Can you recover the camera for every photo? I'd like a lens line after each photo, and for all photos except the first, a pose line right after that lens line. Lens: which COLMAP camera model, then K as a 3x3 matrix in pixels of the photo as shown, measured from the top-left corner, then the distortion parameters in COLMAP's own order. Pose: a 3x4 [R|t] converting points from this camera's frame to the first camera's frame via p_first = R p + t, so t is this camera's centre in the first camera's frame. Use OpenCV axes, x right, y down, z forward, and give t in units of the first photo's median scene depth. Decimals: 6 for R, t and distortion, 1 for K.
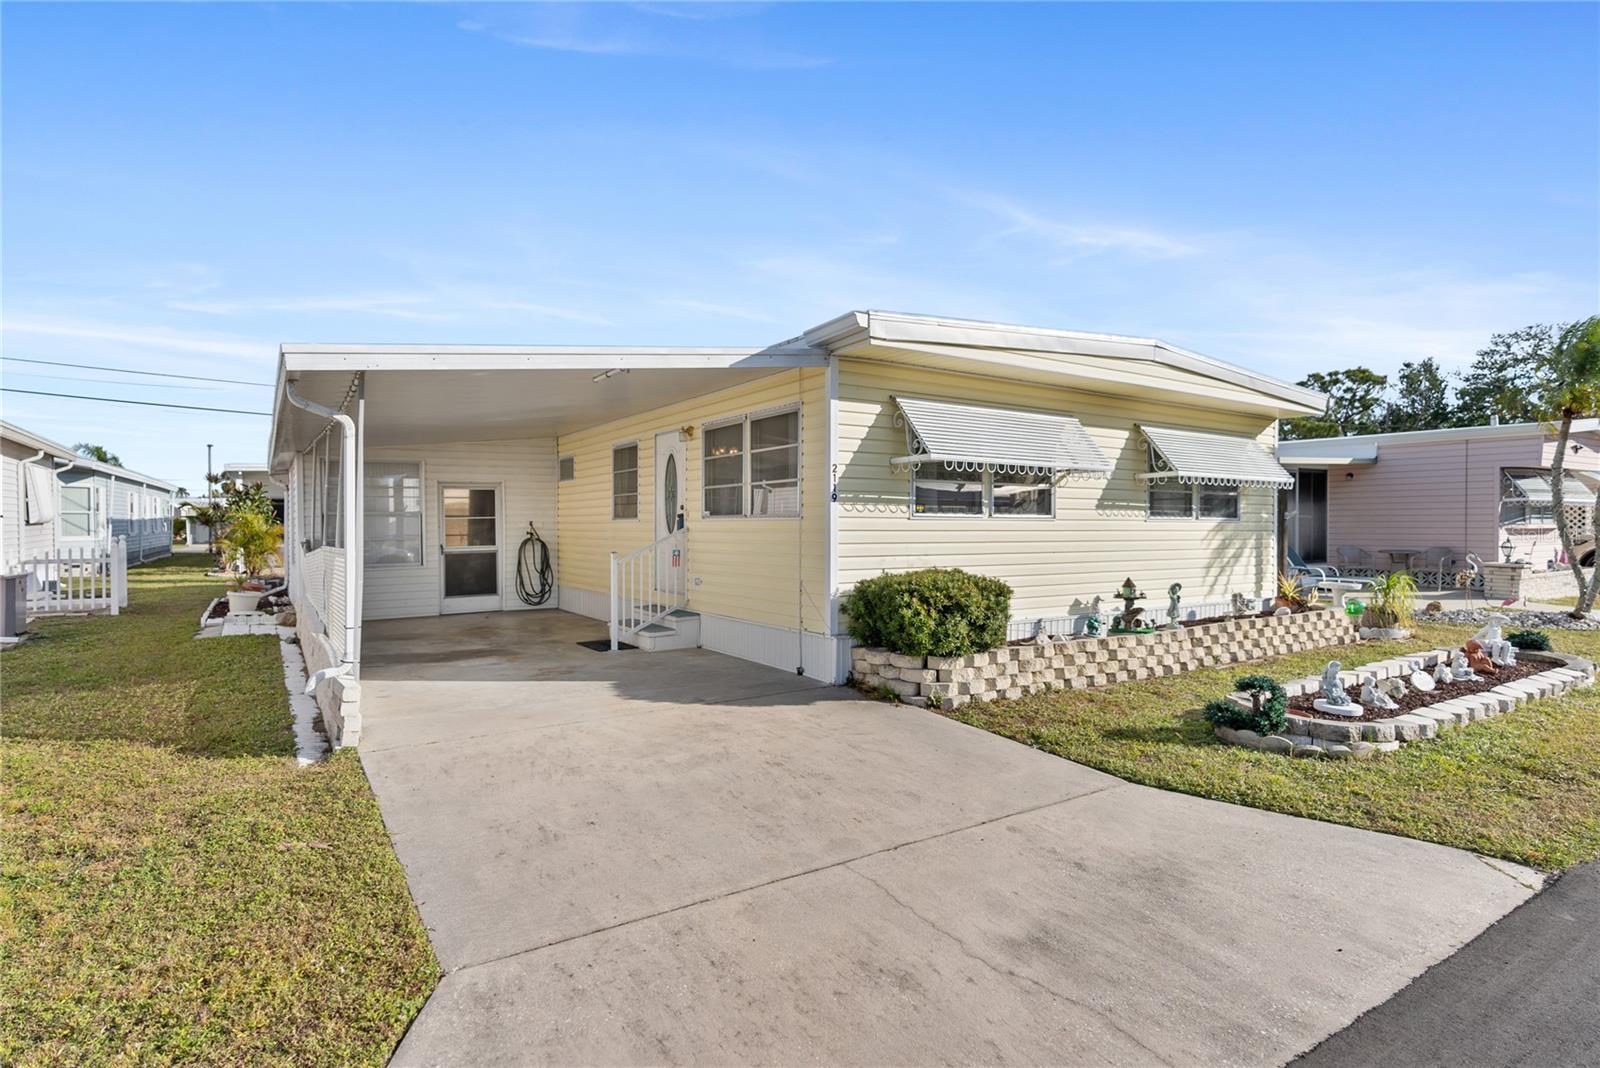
lens RADIAL K [[821.7, 0, 799.0], [0, 821.7, 536.9], [0, 0, 1]] dist [0.001547, 0.000887]
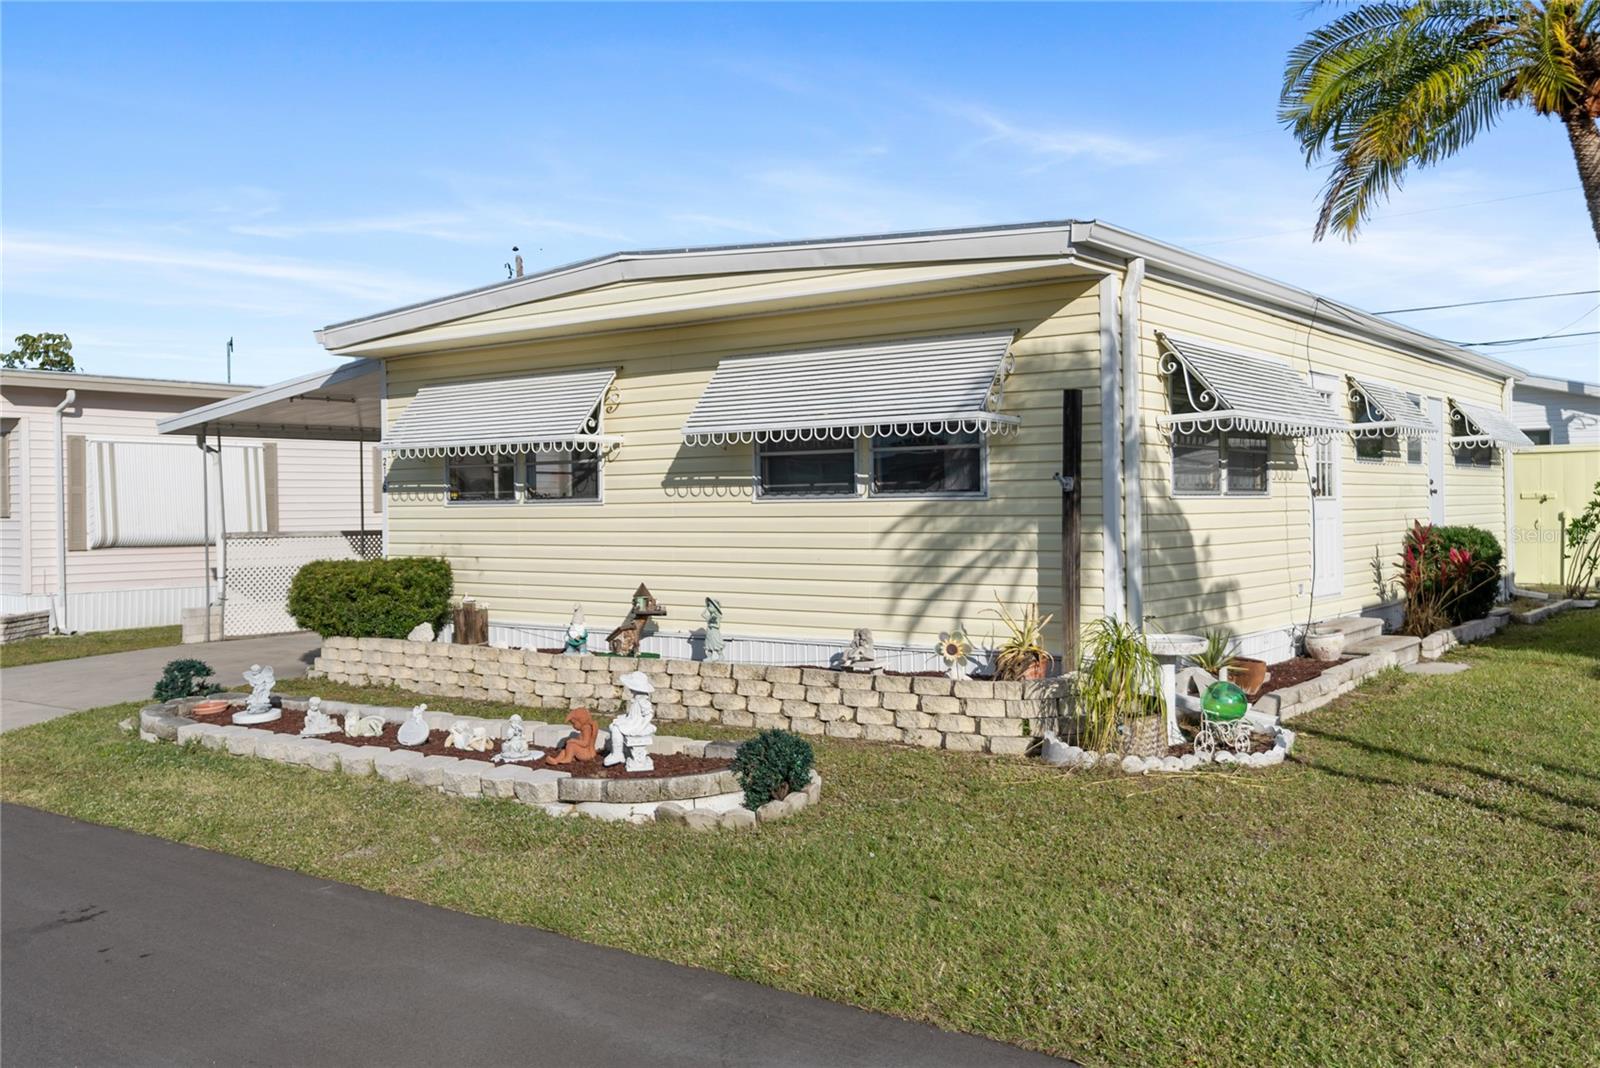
lens RADIAL K [[1420.8, 0, 802.5], [0, 1420.8, 540.5], [0, 0, 1]] dist [-0.025066, -0.002358]
pose [[0.341928, 0.009504, -0.939678, 1.293561], [-0.009615, 0.999932, 0.006615, 0.002239], [0.939677, 0.006773, 0.341996, 0.568314]]
